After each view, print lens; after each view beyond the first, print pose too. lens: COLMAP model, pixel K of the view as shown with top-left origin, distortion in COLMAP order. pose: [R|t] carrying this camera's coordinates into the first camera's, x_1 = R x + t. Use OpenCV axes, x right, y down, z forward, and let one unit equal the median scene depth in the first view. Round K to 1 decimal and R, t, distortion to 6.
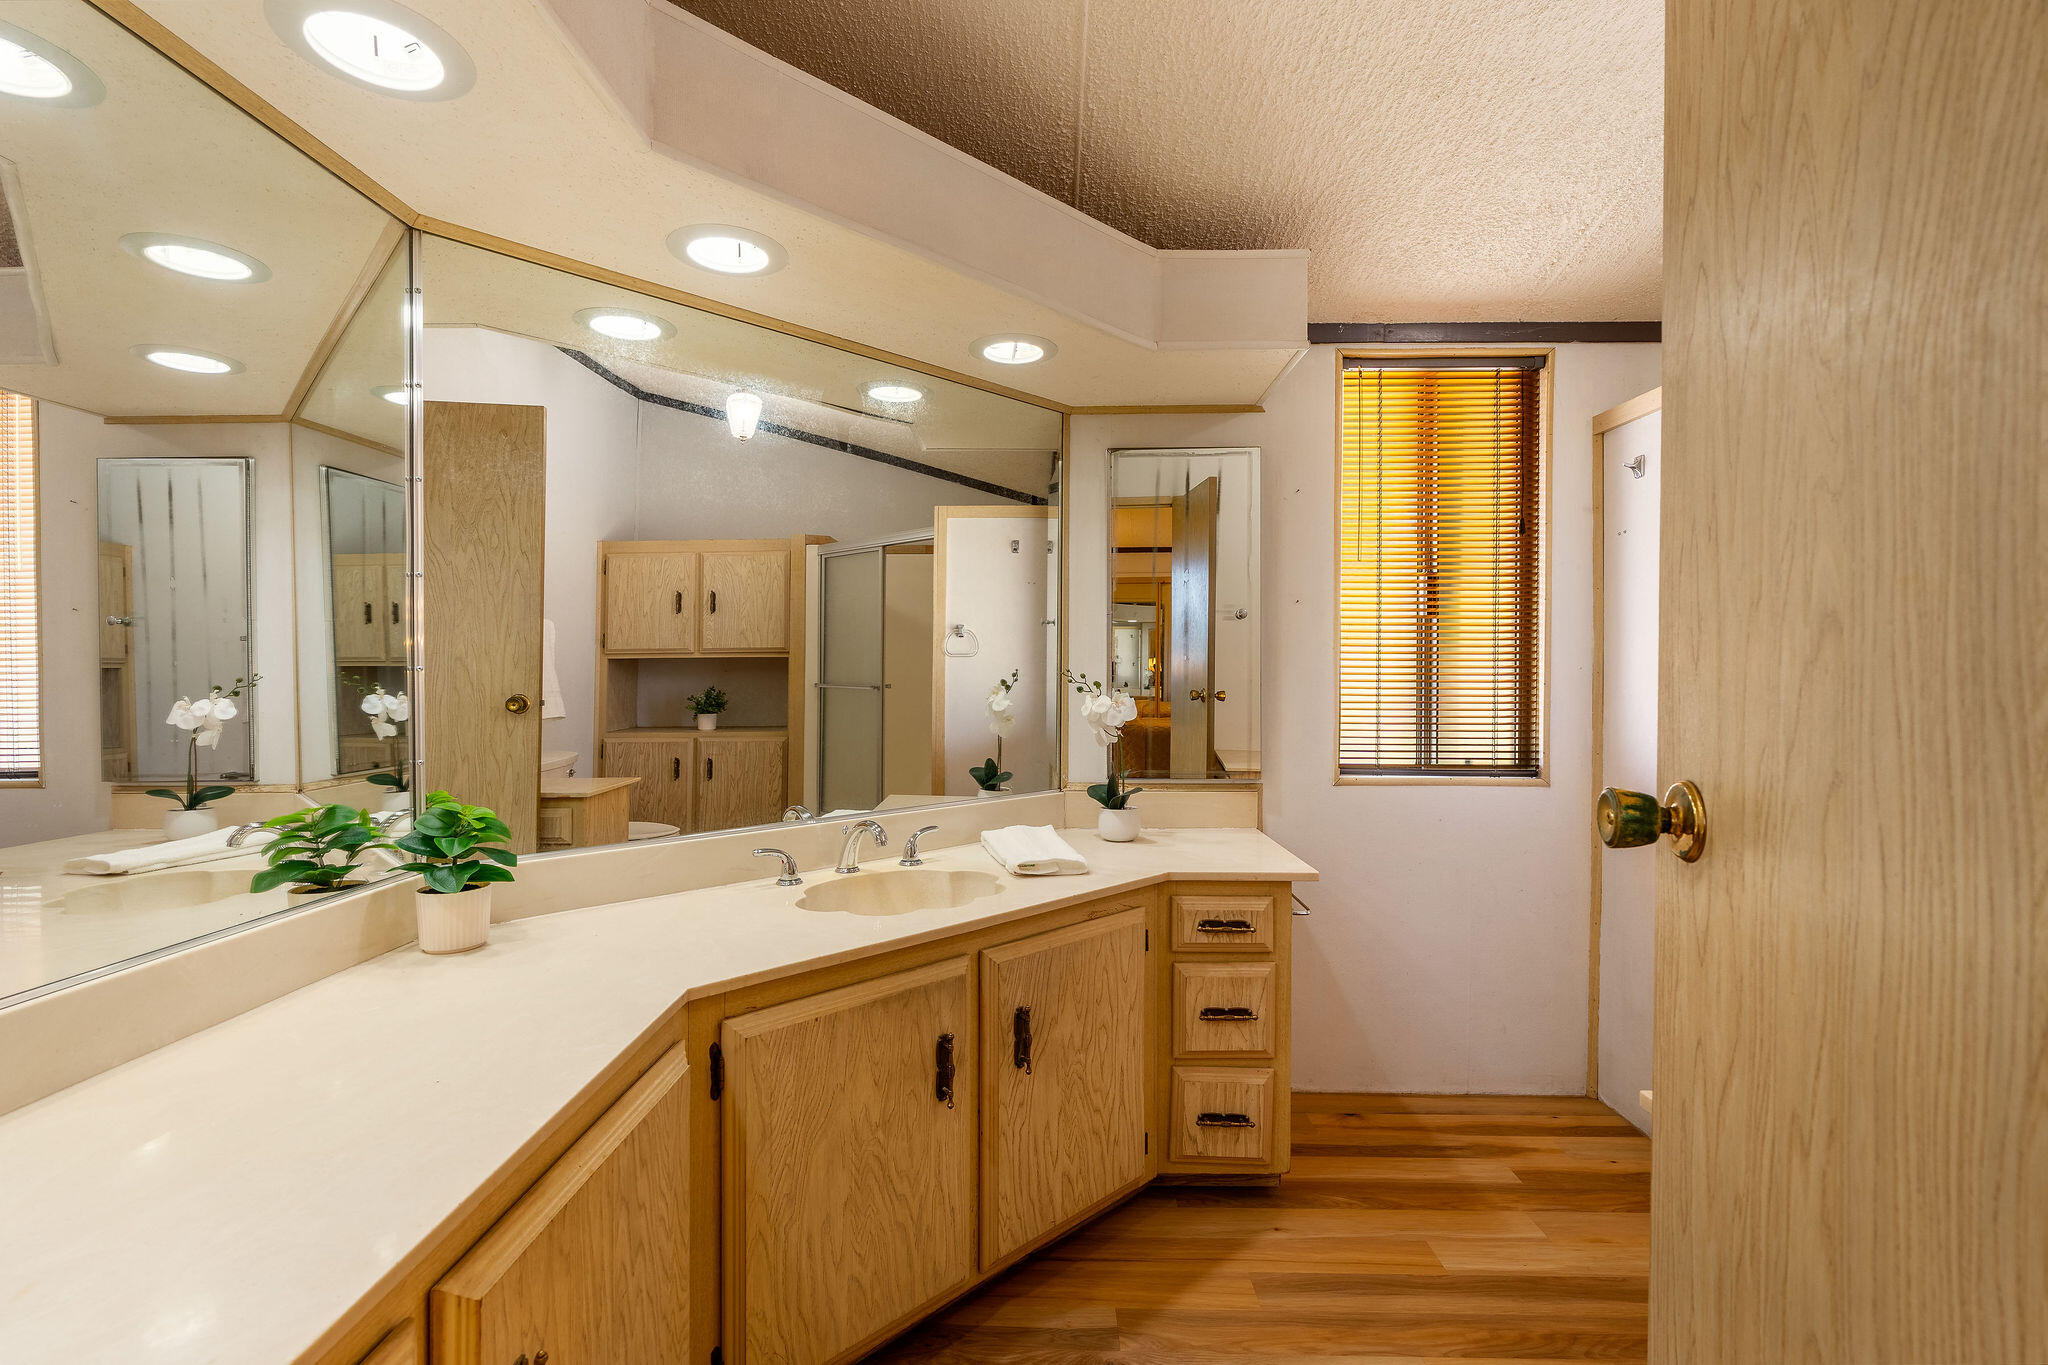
lens RADIAL K [[926.7, 0, 1022.2], [0, 926.7, 678.3], [0, 0, 1]] dist [-0.007491, 0.001733]
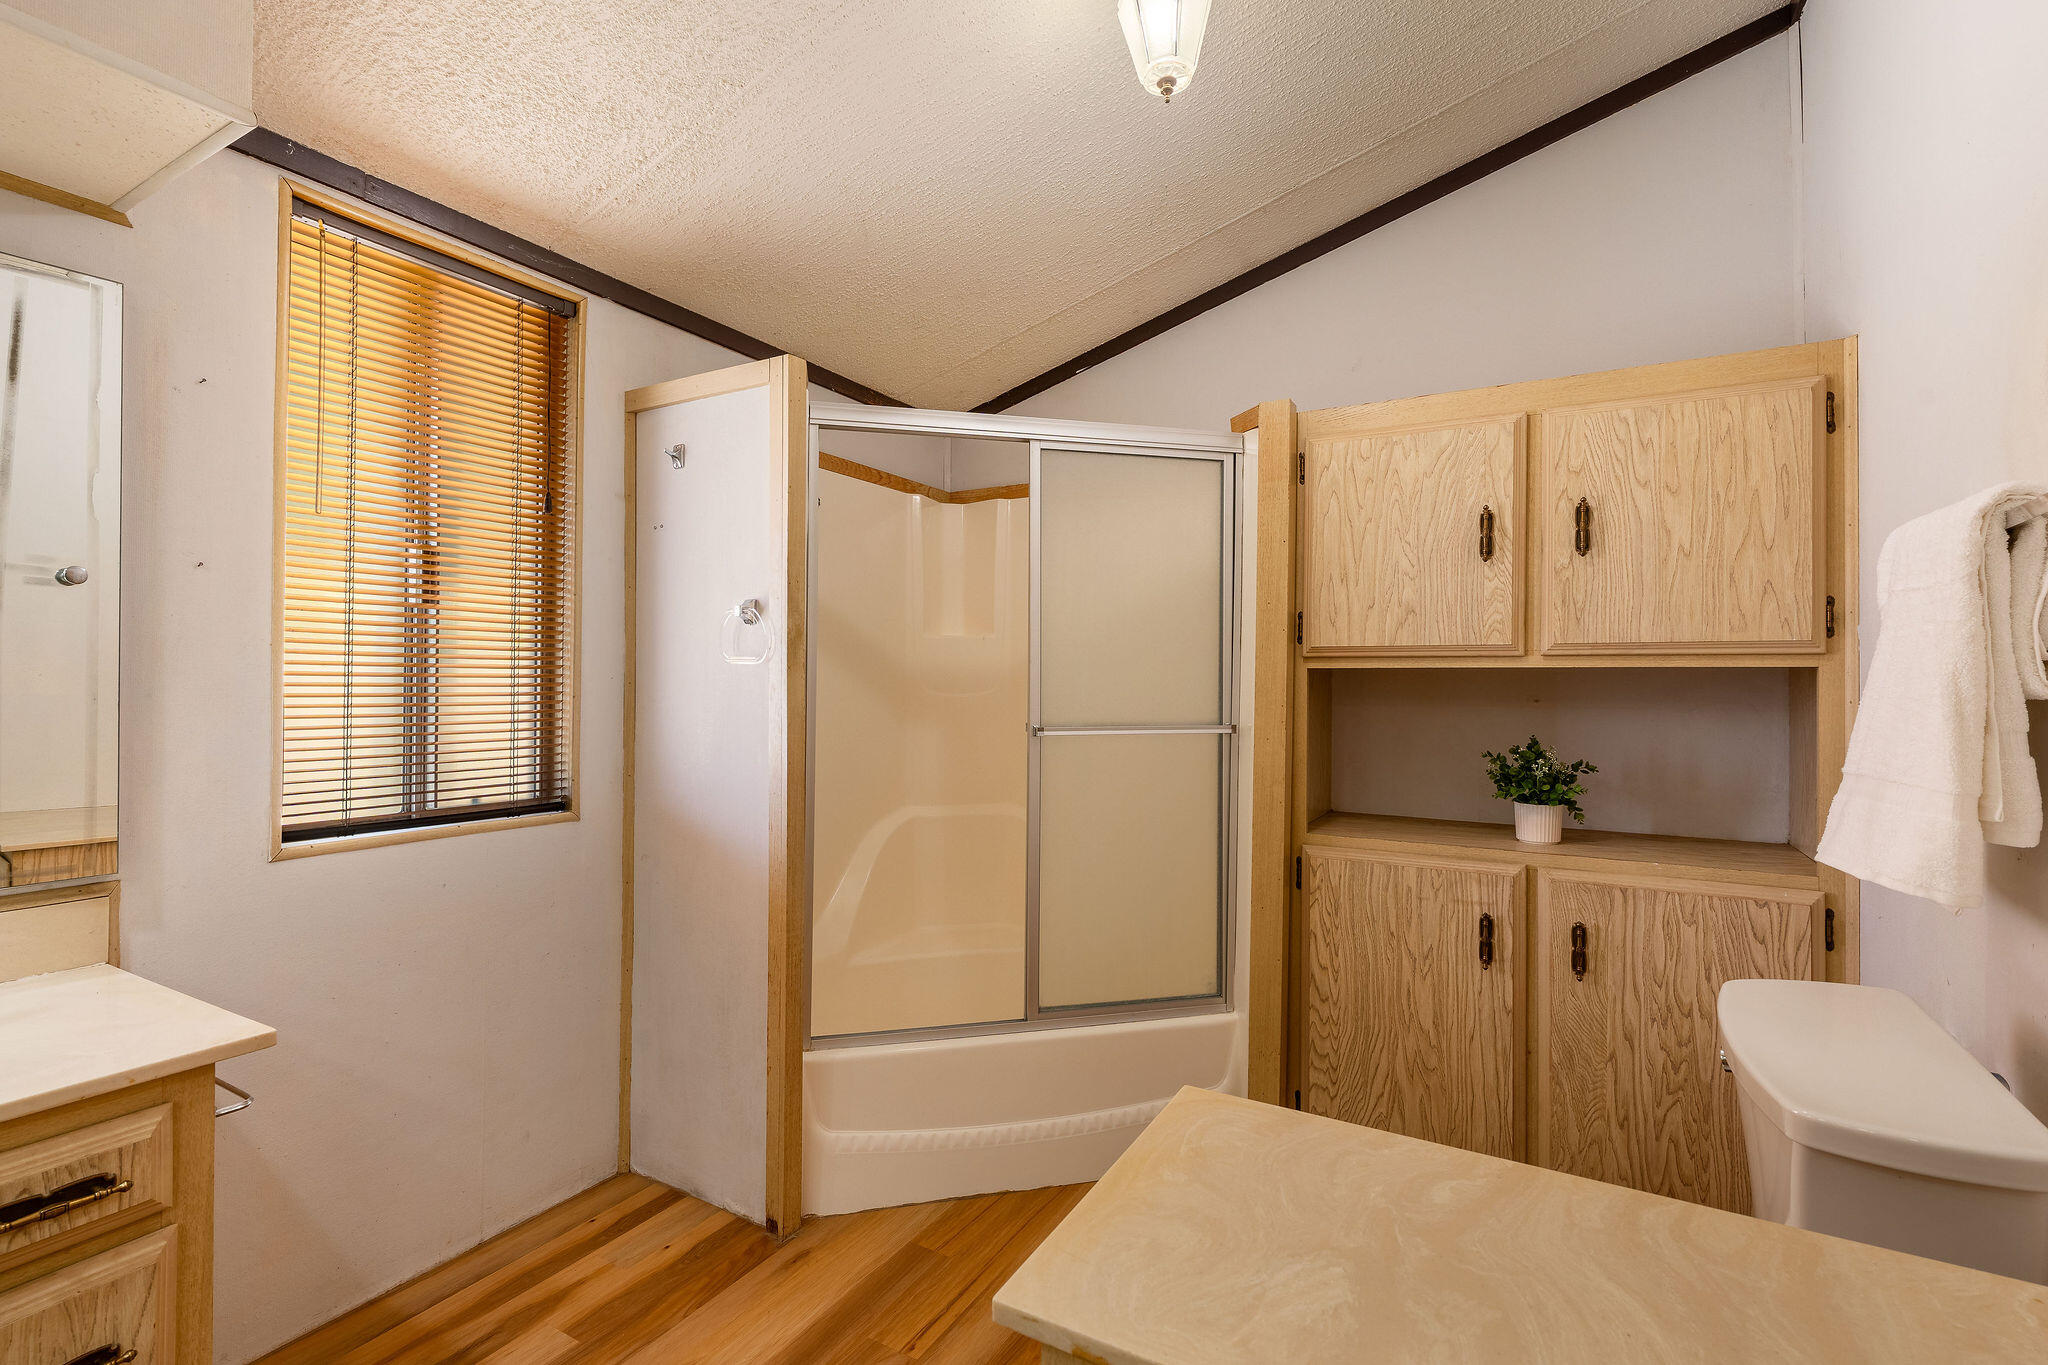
lens RADIAL K [[926.7, 0, 1019.2], [0, 926.7, 671.7], [0, 0, 1]] dist [-0.007491, 0.001733]
pose [[0.482770, 0.010465, 0.875685, 0.031650], [0.007855, 0.999837, -0.016279, 0.000292], [-0.875712, 0.014737, 0.482609, 0.251189]]
